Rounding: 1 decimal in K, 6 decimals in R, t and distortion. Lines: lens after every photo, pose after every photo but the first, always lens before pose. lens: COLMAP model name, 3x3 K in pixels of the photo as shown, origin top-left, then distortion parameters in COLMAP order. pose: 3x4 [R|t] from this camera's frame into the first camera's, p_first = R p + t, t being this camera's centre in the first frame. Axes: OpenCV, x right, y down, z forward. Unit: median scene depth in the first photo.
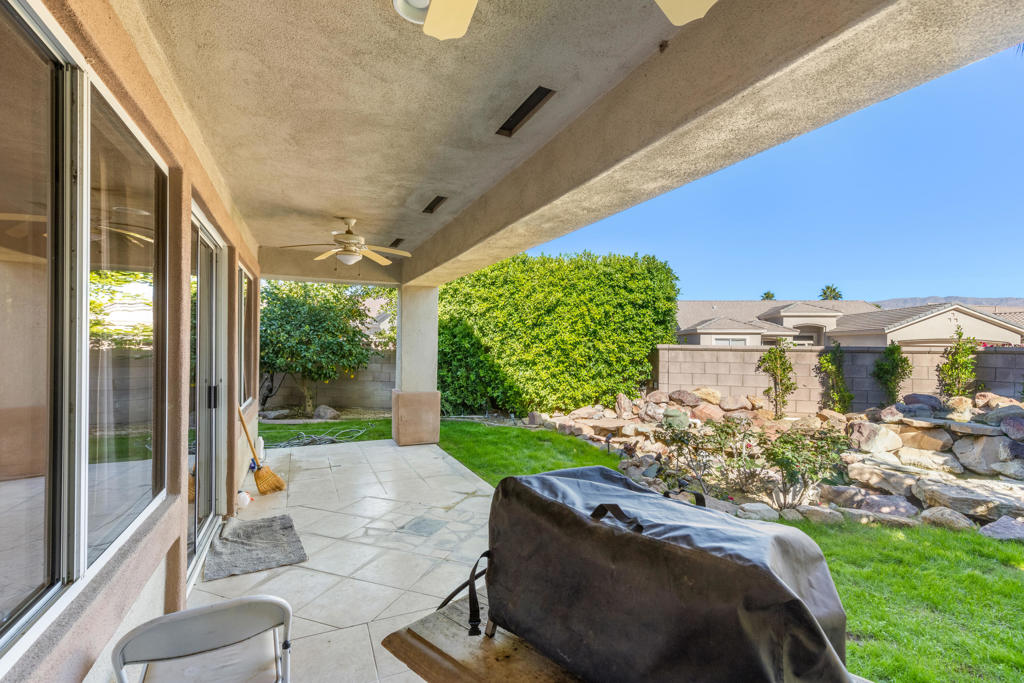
lens RADIAL K [[459.5, 0, 512.3], [0, 459.5, 345.8], [0, 0, 1]] dist [0.005771, -0.000133]
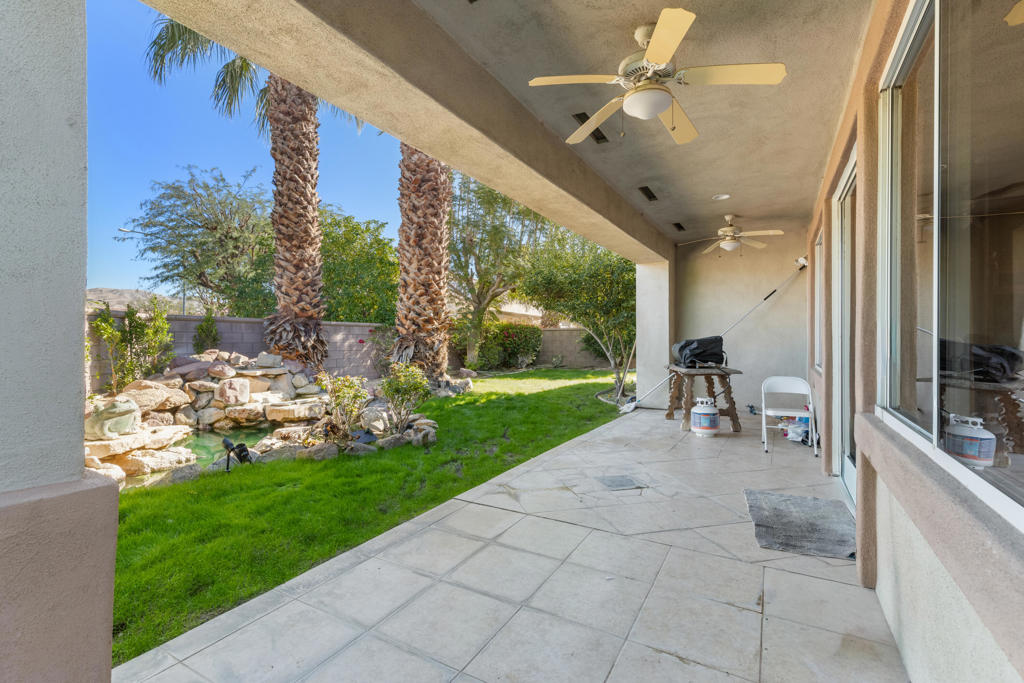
lens RADIAL K [[459.5, 0, 518.9], [0, 459.5, 339.3], [0, 0, 1]] dist [0.005771, -0.000133]
pose [[-0.586945, -0.014508, 0.809497, -0.409544], [-0.005420, 0.999887, 0.013991, 0.038584], [-0.809609, 0.003824, -0.586957, 0.833235]]
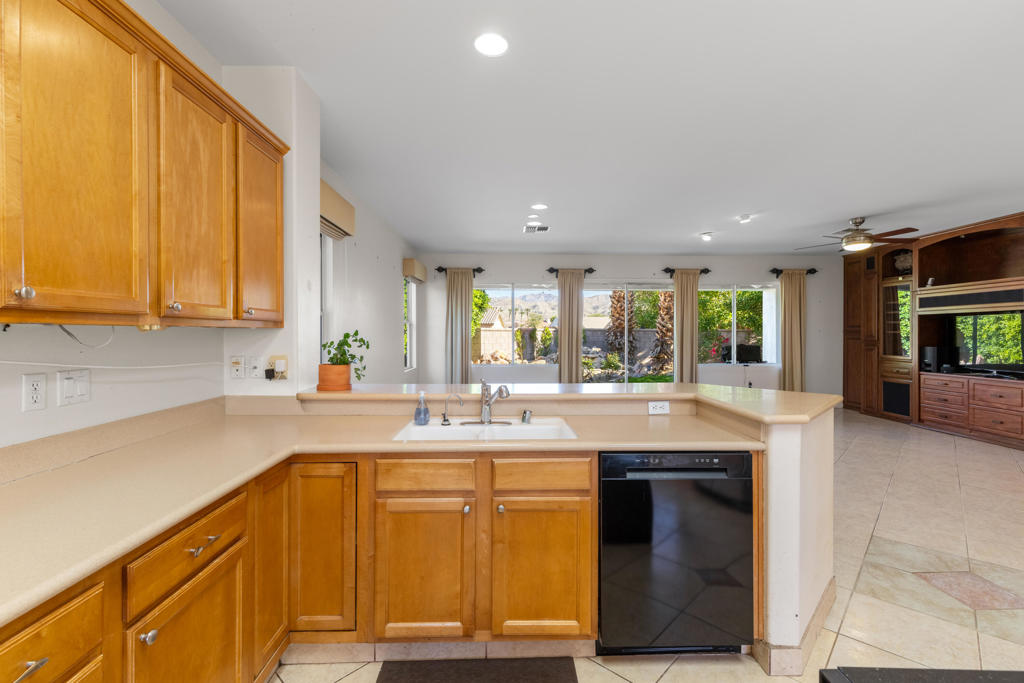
lens RADIAL K [[459.5, 0, 511.8], [0, 459.5, 334.6], [0, 0, 1]] dist [0.005771, -0.000133]
pose [[0.395391, -0.015585, 0.918381, -1.320022], [0.005337, 0.999878, 0.014670, -0.001851], [-0.918497, -0.000899, 0.395426, 0.206622]]
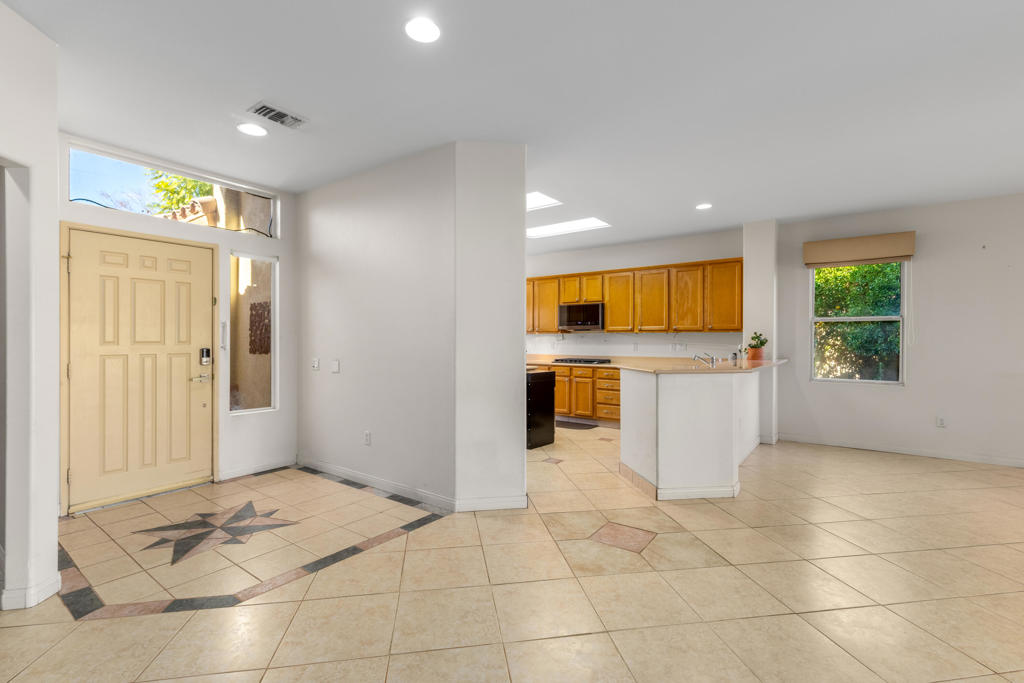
lens RADIAL K [[459.5, 0, 515.5], [0, 459.5, 341.2], [0, 0, 1]] dist [0.005771, -0.000133]
pose [[0.490071, -0.007999, -0.871646, -0.635481], [0.005820, 0.999966, -0.005904, 0.014825], [0.871663, -0.002179, 0.490101, -0.213542]]
